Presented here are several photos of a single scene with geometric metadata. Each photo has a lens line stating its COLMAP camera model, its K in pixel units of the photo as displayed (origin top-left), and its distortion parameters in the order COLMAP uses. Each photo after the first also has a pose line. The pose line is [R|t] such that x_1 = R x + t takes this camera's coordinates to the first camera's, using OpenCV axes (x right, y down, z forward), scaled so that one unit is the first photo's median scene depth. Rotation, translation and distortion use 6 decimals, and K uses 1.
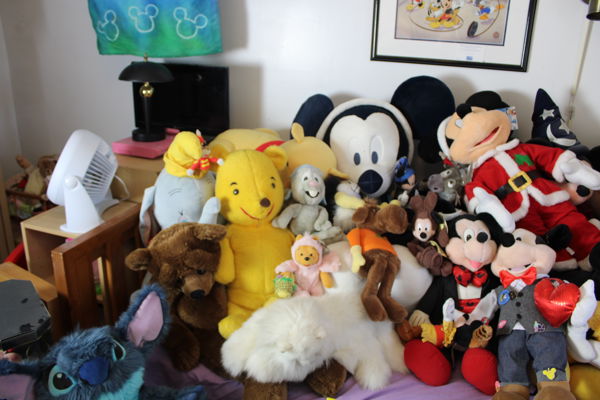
lens RADIAL K [[508.2, 0, 300.0], [0, 508.2, 200.0], [0, 0, 1]] dist [-0.160824, 0.155317]
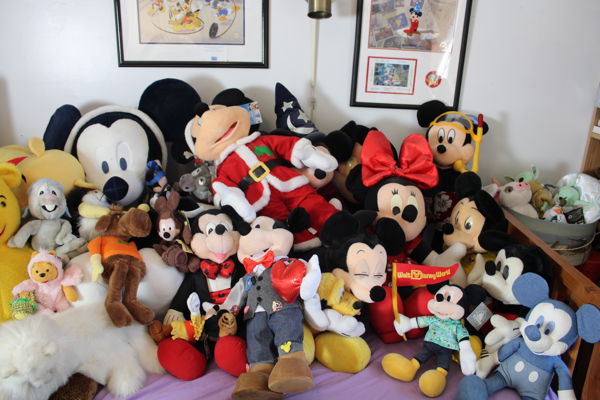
lens RADIAL K [[508.2, 0, 300.0], [0, 508.2, 200.0], [0, 0, 1]] dist [-0.160824, 0.155317]
pose [[0.939108, -0.119094, 0.322324, 0.170248], [0.122603, 0.992411, 0.009473, 0.022365], [-0.321006, 0.030622, 0.946582, -0.042700]]
